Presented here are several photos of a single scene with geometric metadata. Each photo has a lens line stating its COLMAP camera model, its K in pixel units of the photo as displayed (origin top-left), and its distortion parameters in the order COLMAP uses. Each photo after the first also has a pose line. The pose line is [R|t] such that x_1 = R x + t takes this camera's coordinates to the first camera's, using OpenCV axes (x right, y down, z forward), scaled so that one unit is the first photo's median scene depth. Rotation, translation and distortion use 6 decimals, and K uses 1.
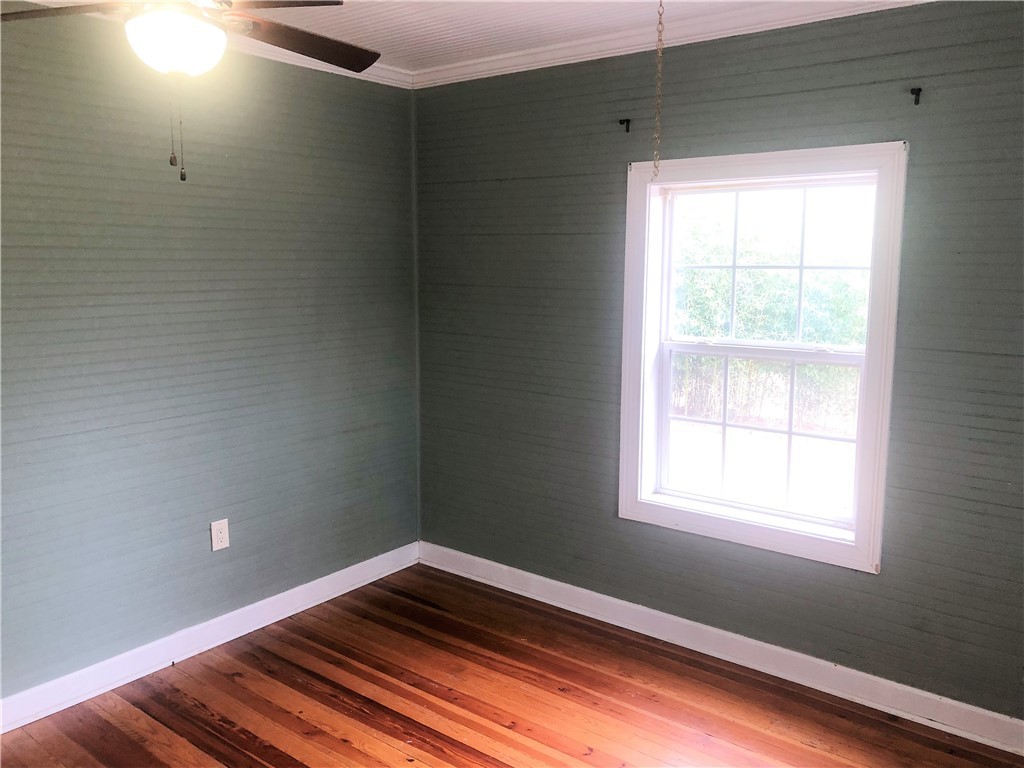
lens RADIAL K [[842.7, 0, 512.0], [0, 842.7, 384.0], [0, 0, 1]] dist [0.064490, -0.102842]
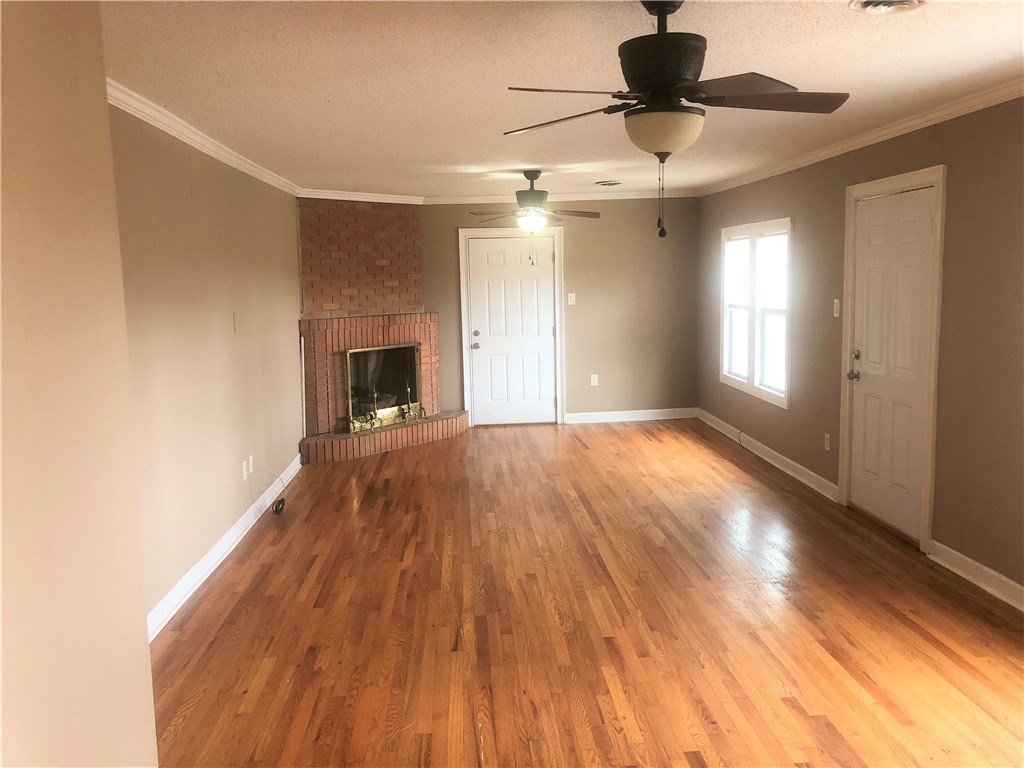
lens RADIAL K [[843.6, 0, 503.6], [0, 843.6, 382.9], [0, 0, 1]] dist [0.068120, -0.121325]
pose [[0.660449, 0.072555, -0.747357, 1.421095], [-0.078282, 0.996550, 0.027569, 0.137091], [0.746779, 0.040297, 0.663850, -0.936709]]
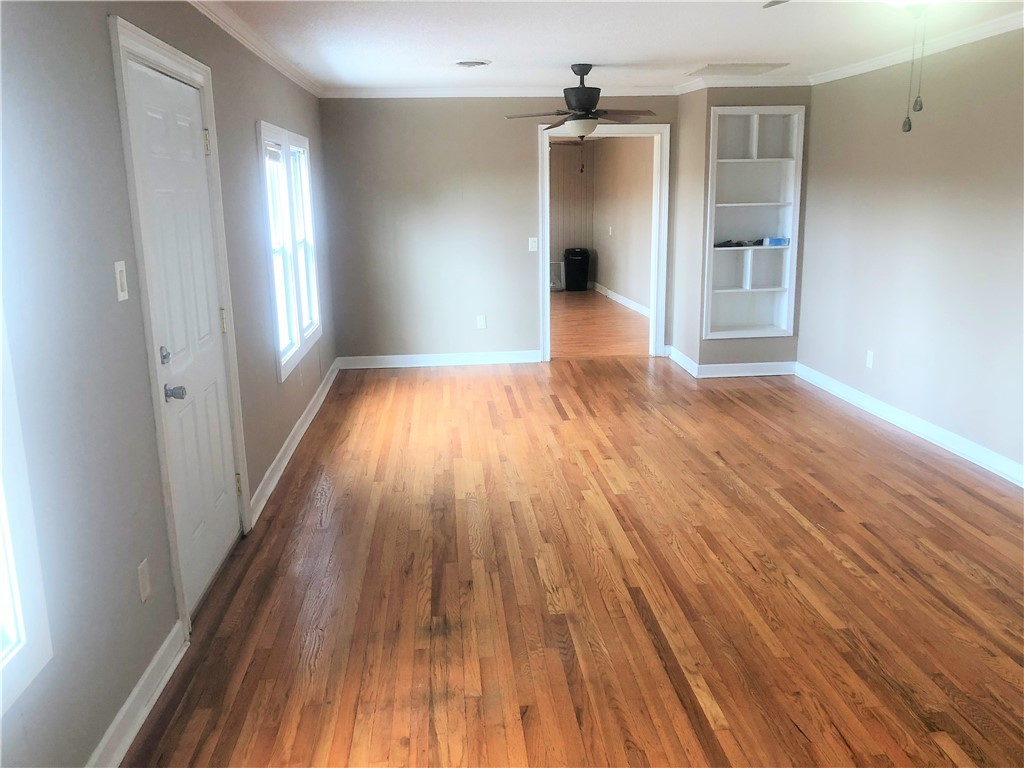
lens RADIAL K [[842.7, 0, 512.0], [0, 842.7, 384.0], [0, 0, 1]] dist [0.064490, -0.102842]
pose [[-0.683623, -0.153935, 0.713417, -0.184897], [0.117762, 0.941430, 0.315977, -0.124198], [-0.720272, 0.300023, -0.625455, 0.891647]]
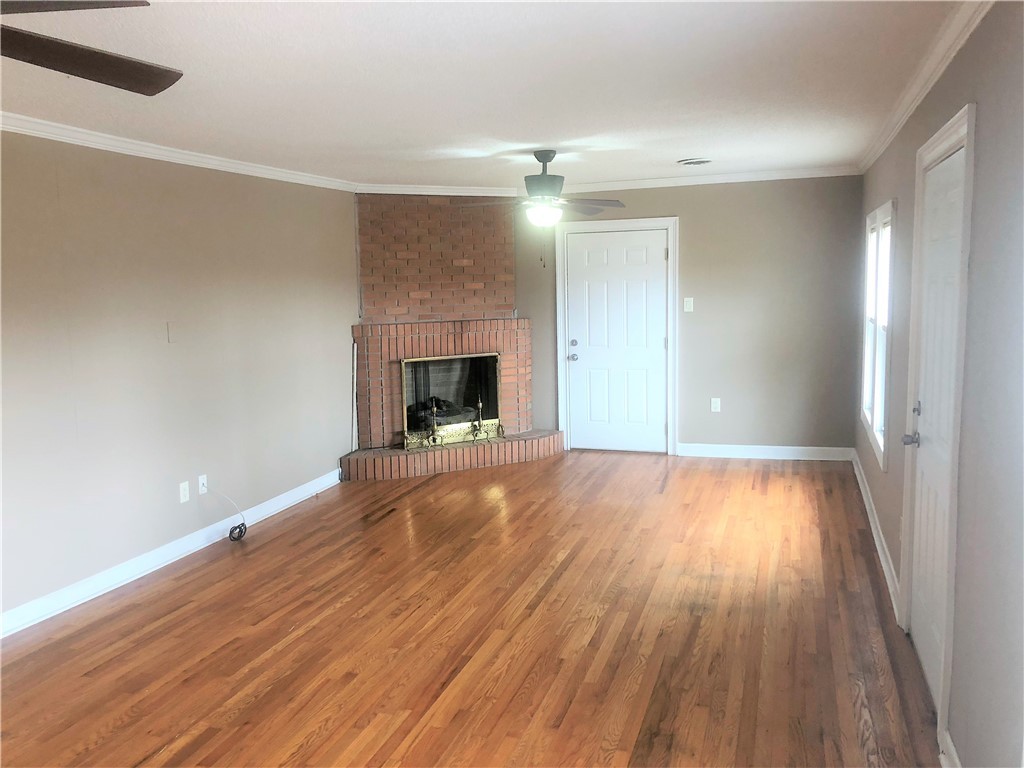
lens RADIAL K [[840.1, 0, 498.4], [0, 840.1, 383.8], [0, 0, 1]] dist [0.014021, -0.002008]
pose [[0.327418, 0.107246, -0.938774, 1.458461], [-0.107457, 0.991318, 0.075770, 0.025119], [0.938750, 0.076069, 0.336099, -0.224366]]
